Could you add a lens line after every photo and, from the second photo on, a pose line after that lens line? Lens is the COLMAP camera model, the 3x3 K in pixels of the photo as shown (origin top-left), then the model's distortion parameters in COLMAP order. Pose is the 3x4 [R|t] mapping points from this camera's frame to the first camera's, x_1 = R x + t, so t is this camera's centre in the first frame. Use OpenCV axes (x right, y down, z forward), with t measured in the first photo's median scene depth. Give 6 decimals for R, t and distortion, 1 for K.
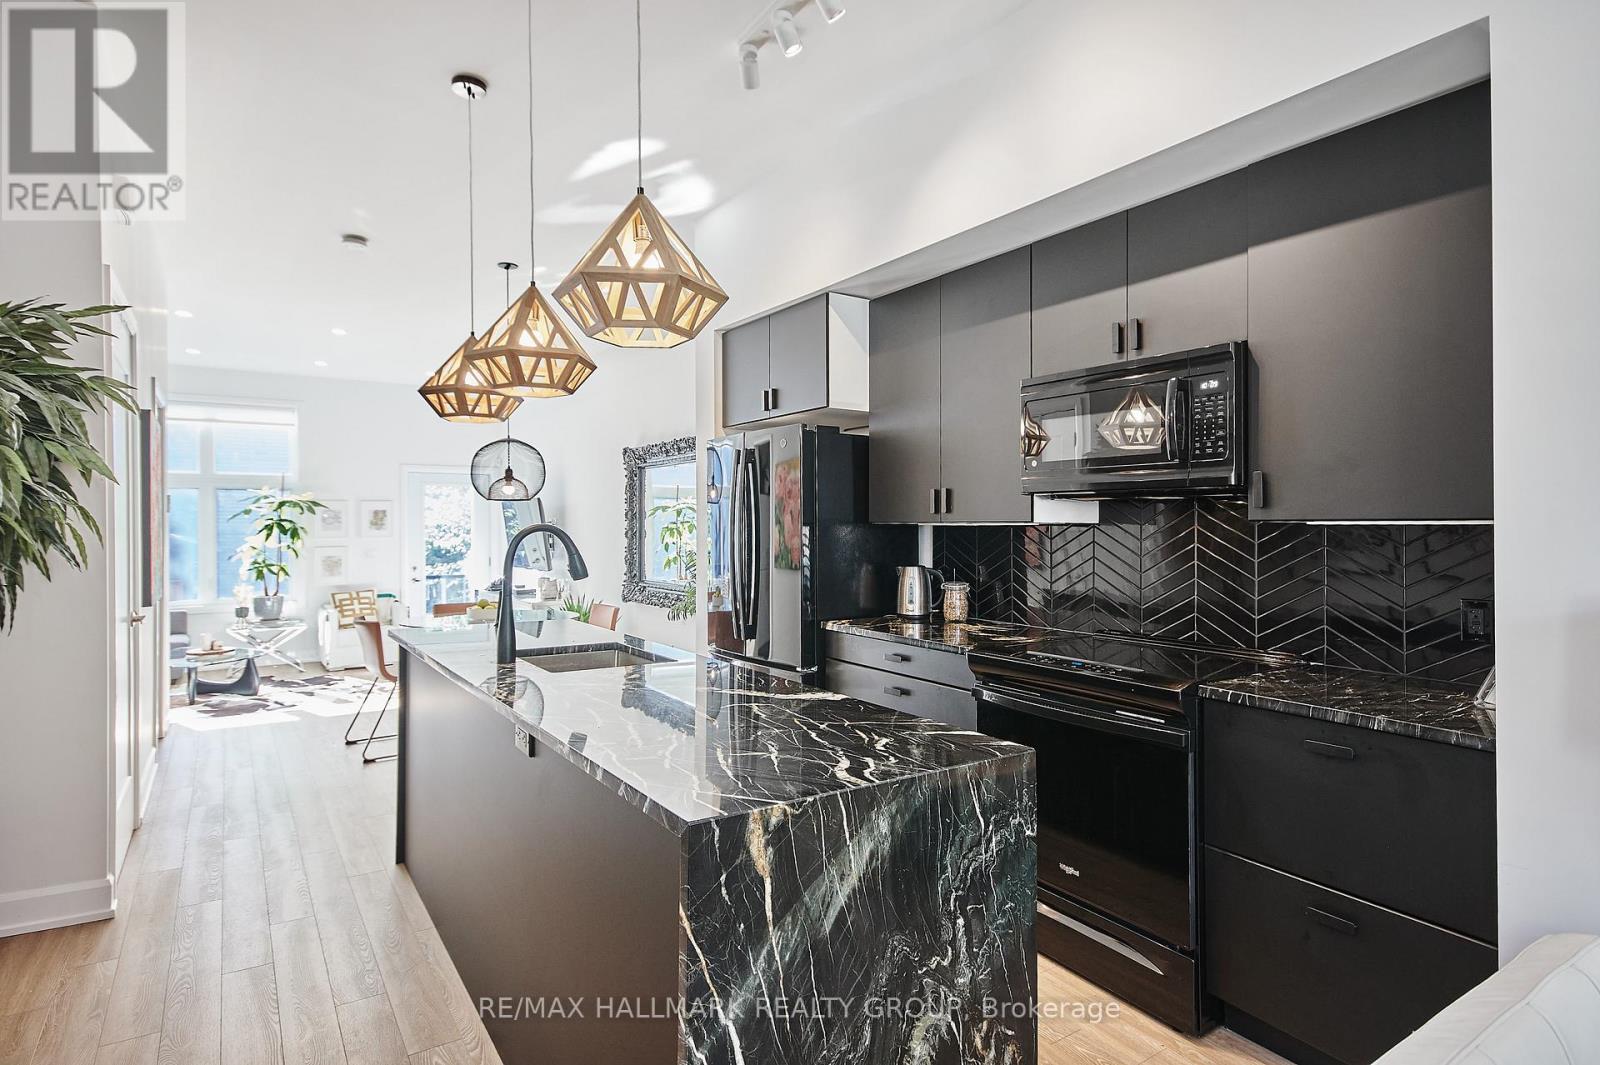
lens RADIAL K [[796.9, 0, 789.3], [0, 796.9, 590.3], [0, 0, 1]] dist [-0.035411, 0.000086]
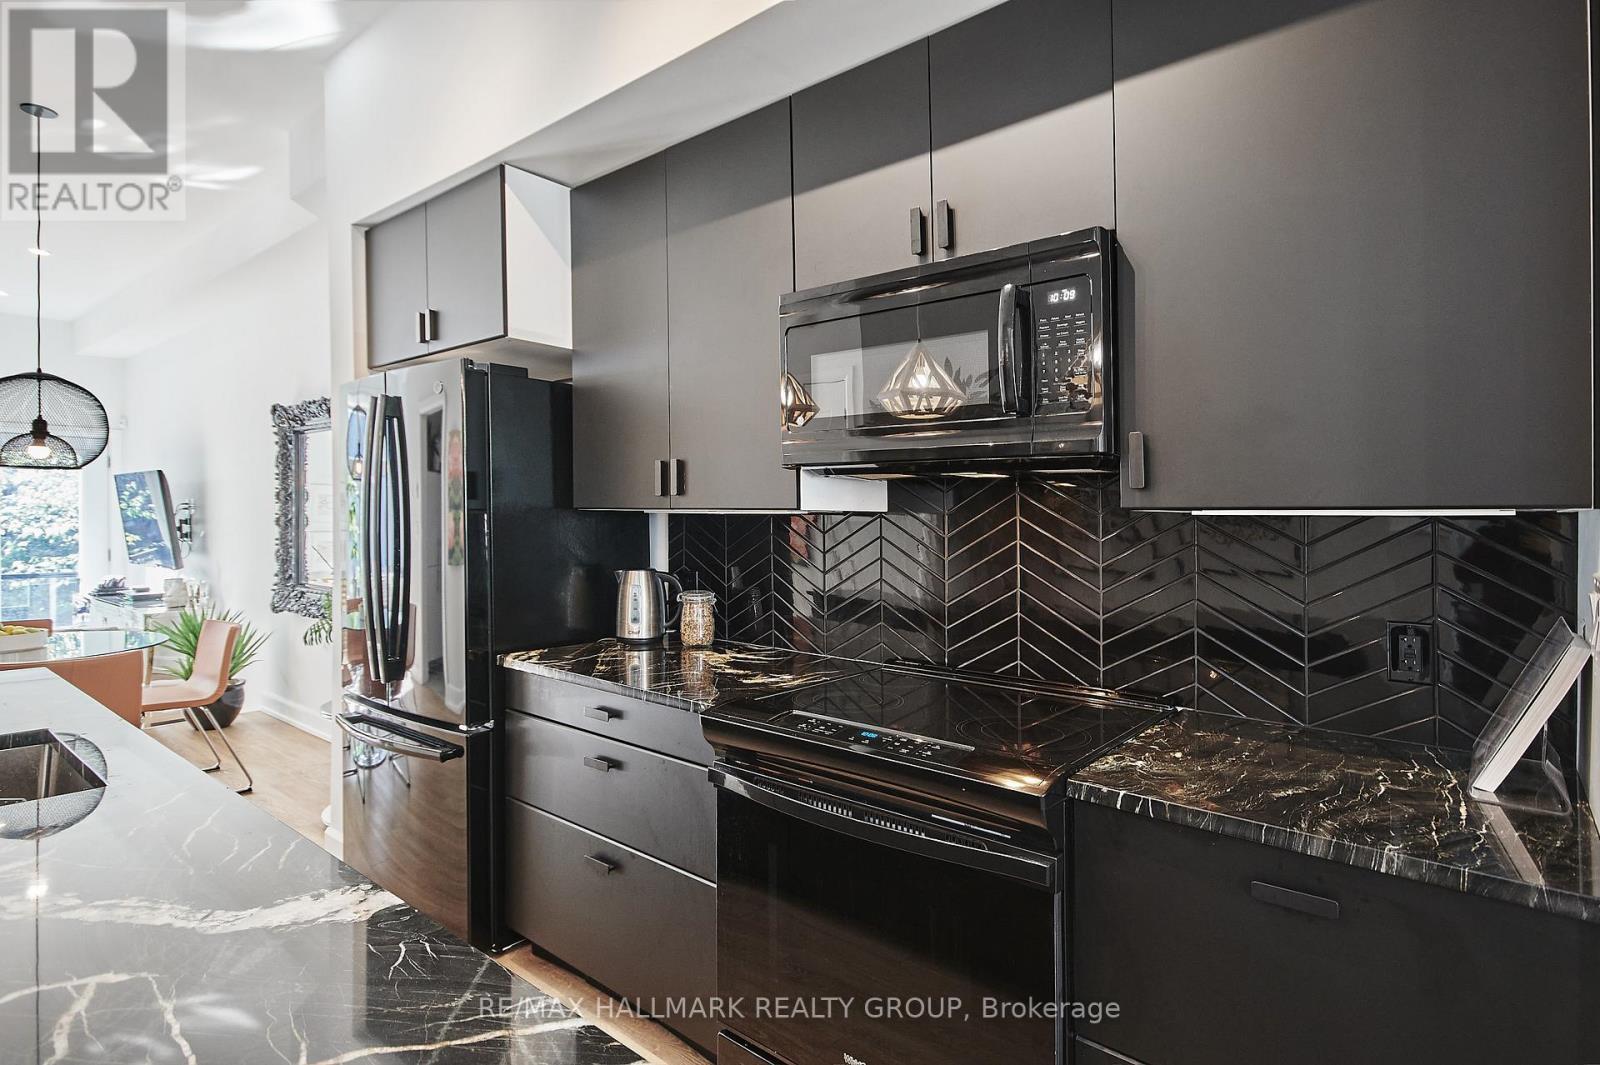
lens RADIAL K [[850.4, 0, 800.0], [0, 850.4, 532.5], [0, 0, 1]] dist [0.002471, 0.000033]
pose [[0.956326, 0.003867, 0.292277, 0.074997], [0.013415, 0.998278, -0.057100, -0.019113], [-0.291994, 0.058527, 0.954628, 0.241518]]
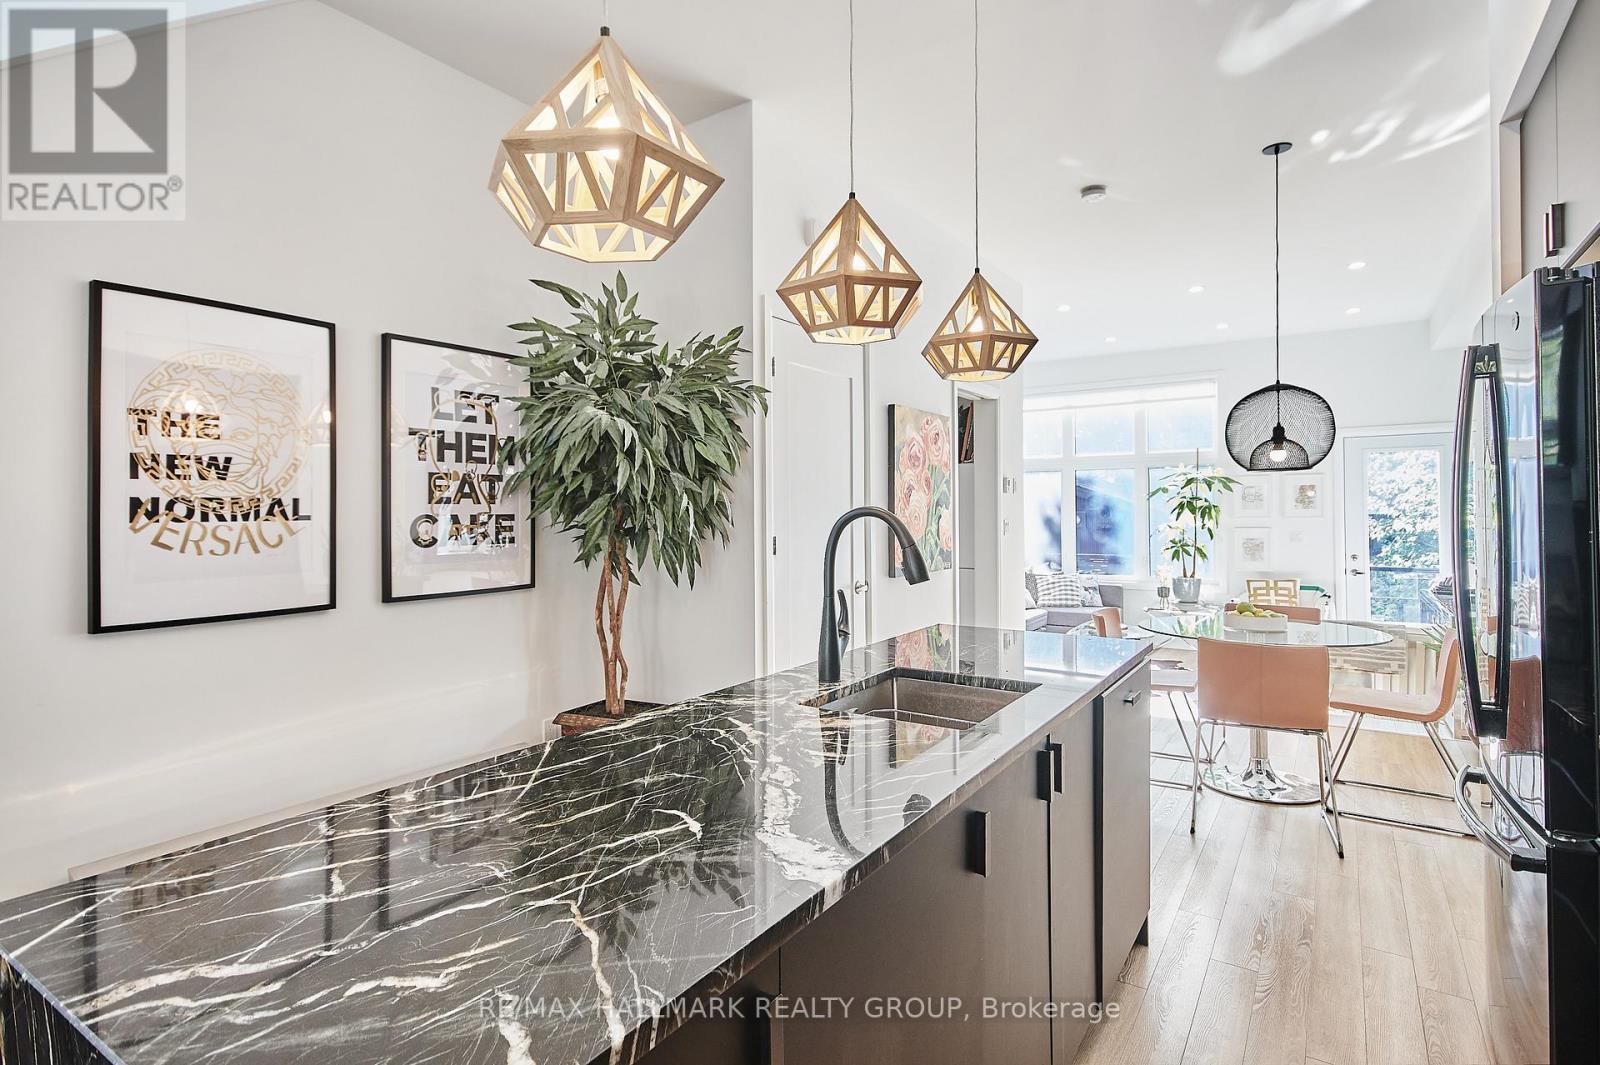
lens RADIAL K [[850.4, 0, 800.0], [0, 850.4, 532.5], [0, 0, 1]] dist [0.002471, 0.000033]
pose [[0.394477, 0.028103, -0.918476, 0.299254], [-0.072163, 0.997393, -0.000476, -0.038247], [0.916068, 0.066468, 0.395476, 0.459433]]
